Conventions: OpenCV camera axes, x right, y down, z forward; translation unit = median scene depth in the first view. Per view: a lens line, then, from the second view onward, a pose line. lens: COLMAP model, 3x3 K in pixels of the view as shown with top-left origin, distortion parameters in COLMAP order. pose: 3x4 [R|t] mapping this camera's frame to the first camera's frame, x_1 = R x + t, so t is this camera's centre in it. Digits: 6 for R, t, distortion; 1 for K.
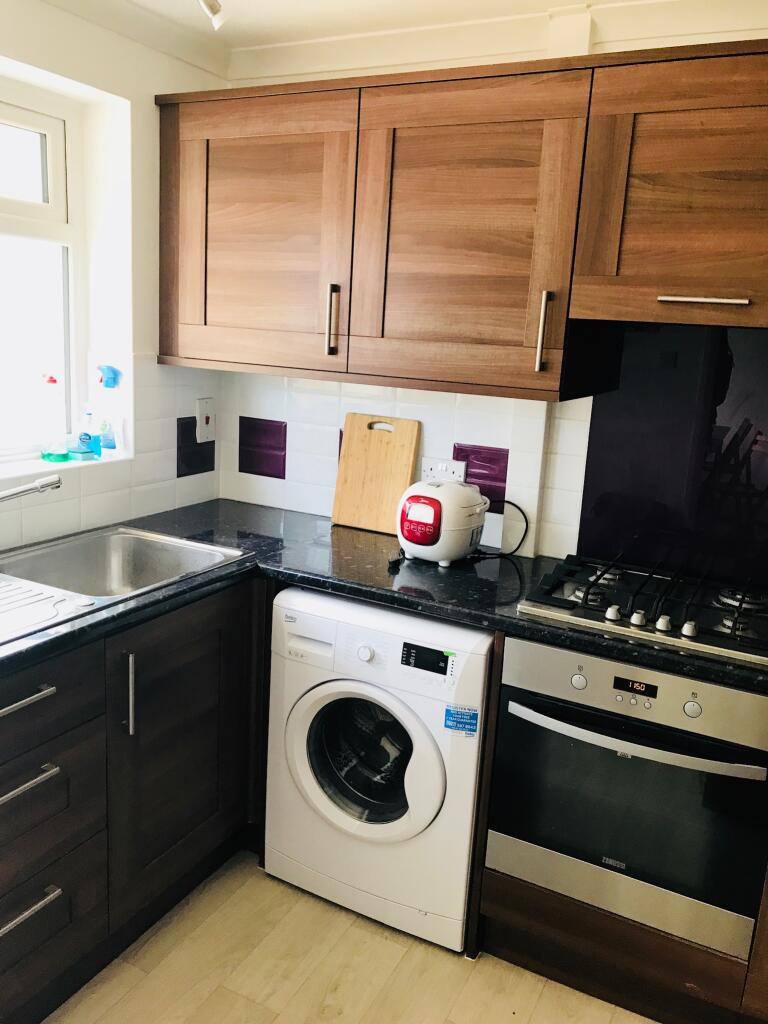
lens RADIAL K [[850.3, 0, 384.0], [0, 850.3, 512.0], [0, 0, 1]] dist [-0.029524, 0.000003]
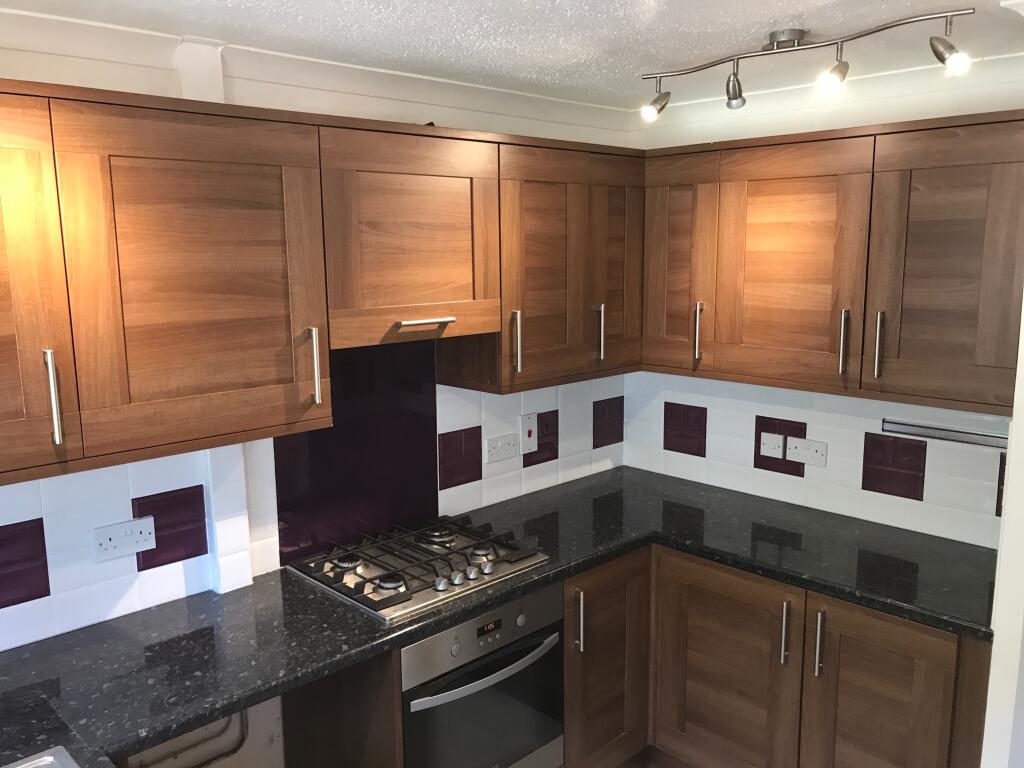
lens RADIAL K [[826.7, 0, 512.0], [0, 826.7, 384.0], [0, 0, 1]] dist [0.020989, -0.005341]
pose [[0.316666, -0.203989, 0.926343, -0.681231], [0.239455, 0.962162, 0.130020, -0.264229], [-0.917815, 0.180645, 0.353530, 0.420205]]
